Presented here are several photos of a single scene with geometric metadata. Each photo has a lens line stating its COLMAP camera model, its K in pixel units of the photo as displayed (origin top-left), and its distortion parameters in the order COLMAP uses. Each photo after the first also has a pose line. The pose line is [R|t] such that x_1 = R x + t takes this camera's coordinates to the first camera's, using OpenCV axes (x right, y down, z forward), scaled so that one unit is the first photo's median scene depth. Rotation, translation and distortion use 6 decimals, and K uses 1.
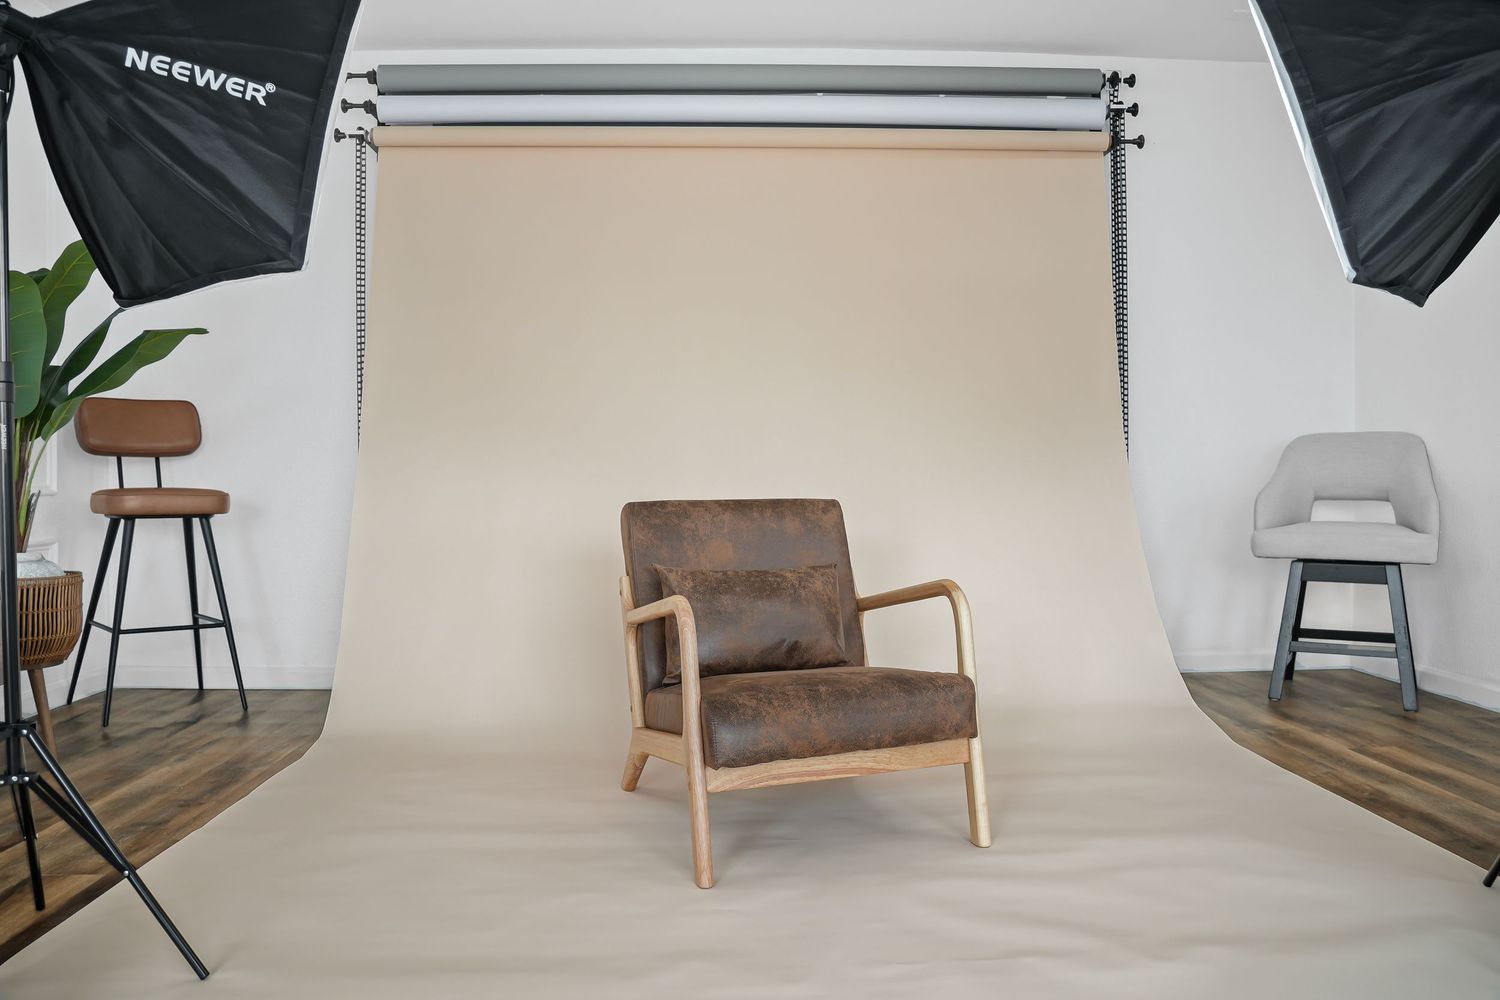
lens RADIAL K [[698.8, 0, 745.0], [0, 698.8, 495.6], [0, 0, 1]] dist [-0.034437, 0.009370]
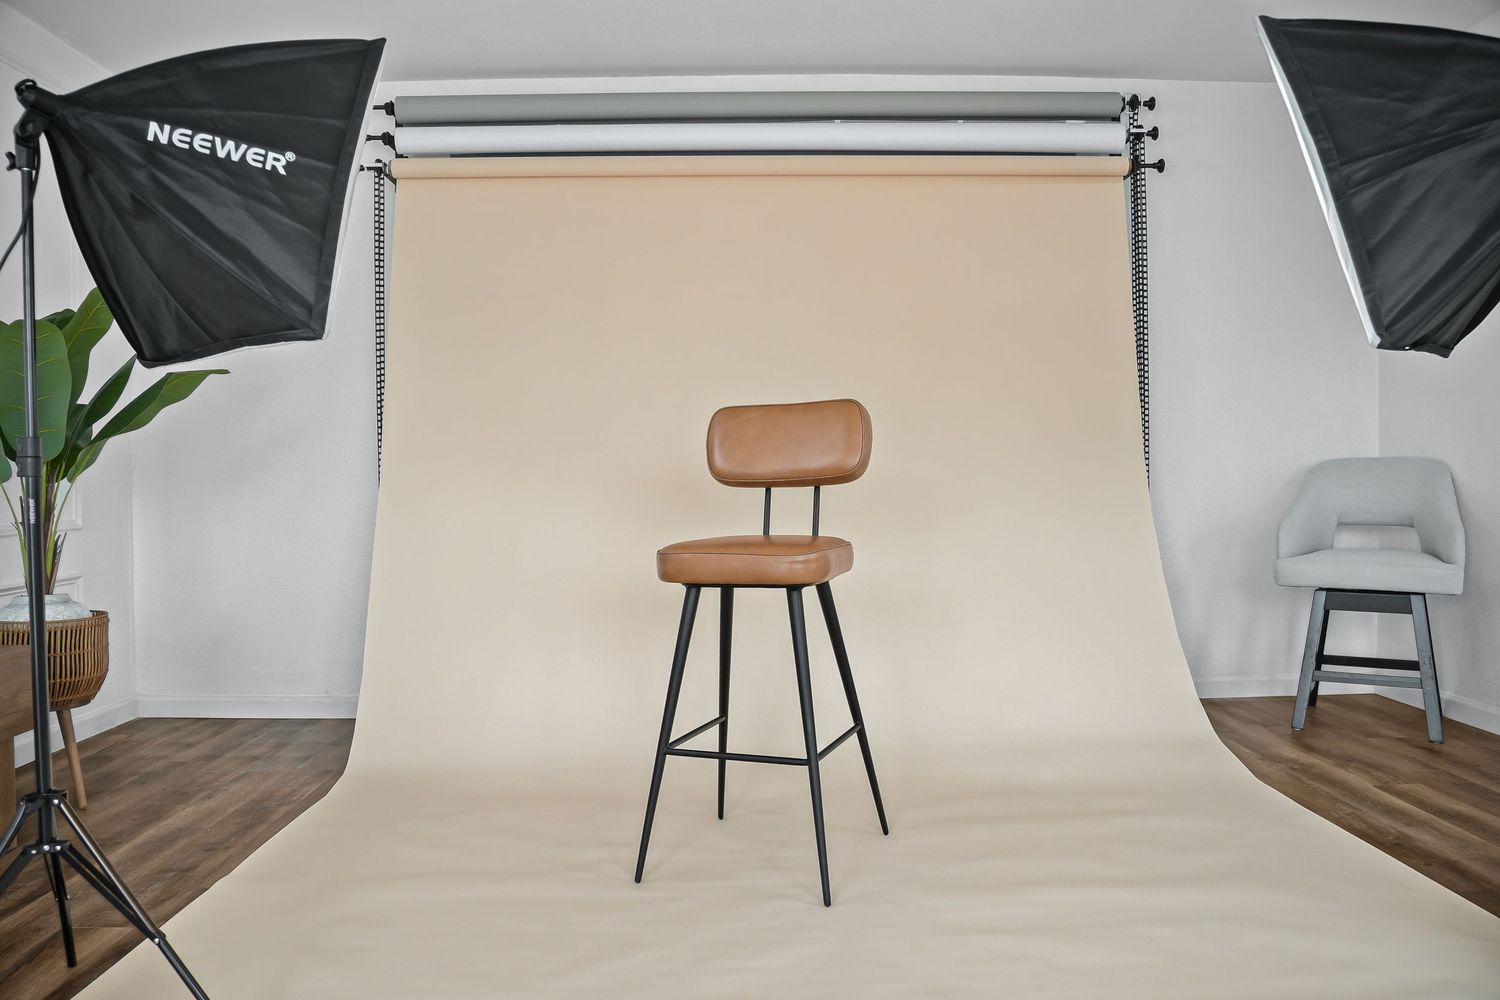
lens RADIAL K [[699.7, 0, 756.2], [0, 699.7, 494.4], [0, 0, 1]] dist [-0.034788, 0.008879]
pose [[0.999940, -0.005066, -0.009748, -0.001935], [0.005089, 0.999984, 0.002392, -0.063415], [0.009736, -0.002442, 0.999950, -0.000970]]
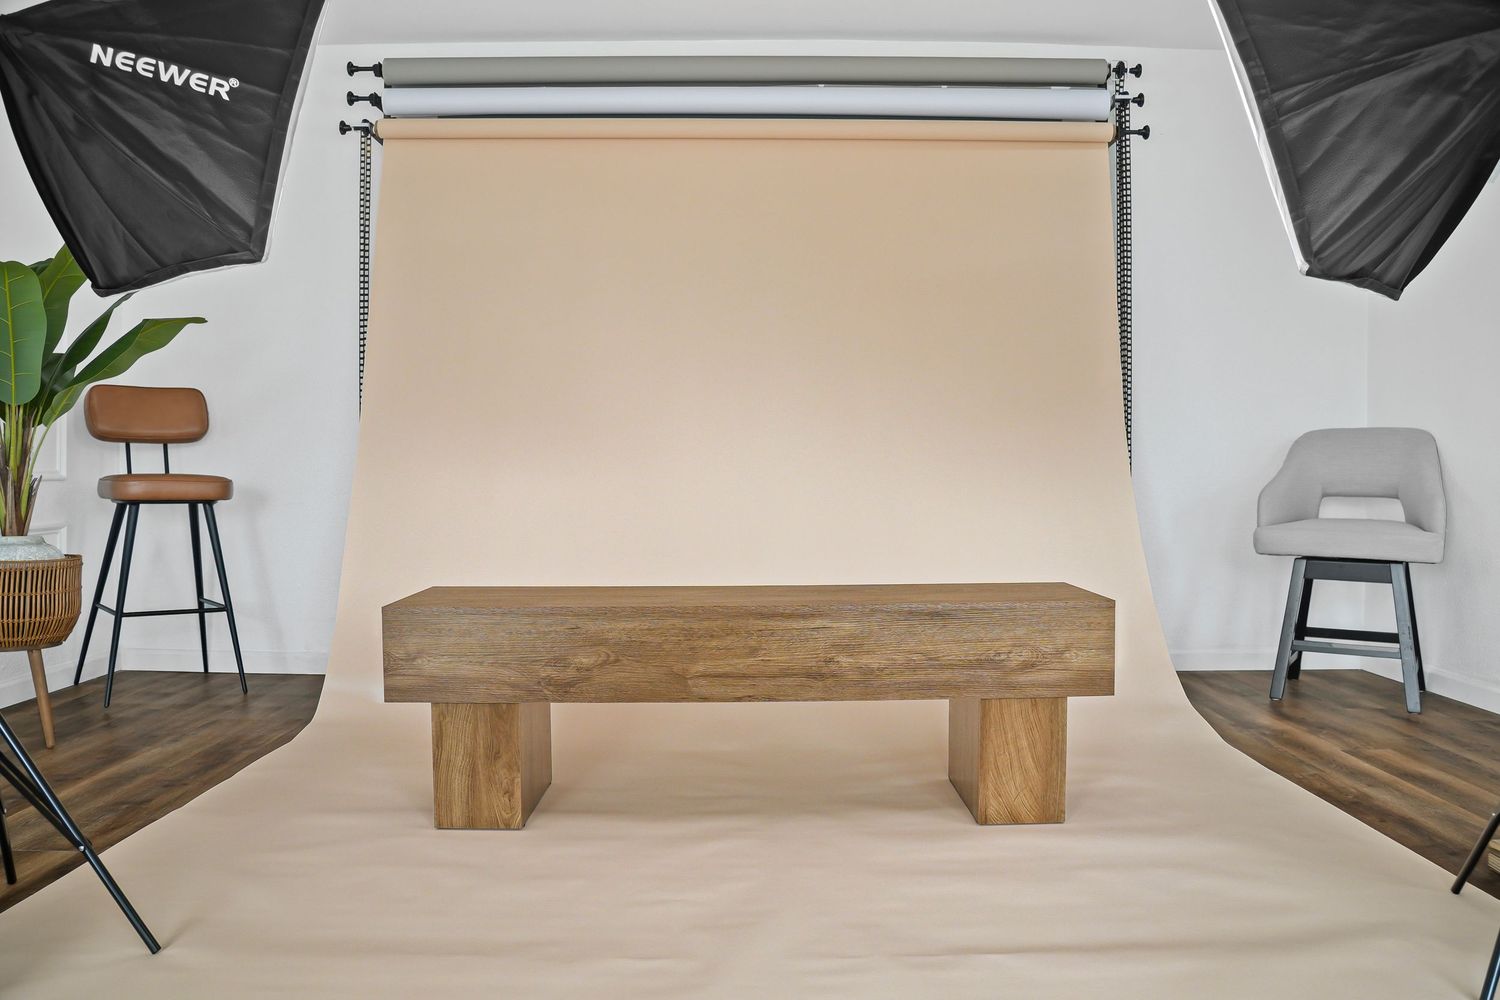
lens RADIAL K [[700.9, 0, 770.6], [0, 700.9, 485.3], [0, 0, 1]] dist [-0.033881, 0.009144]
pose [[0.999737, 0.009150, -0.021046, 0.085465], [-0.009202, 0.999955, -0.002383, -0.000148], [0.021023, 0.002576, 0.999776, -0.002581]]
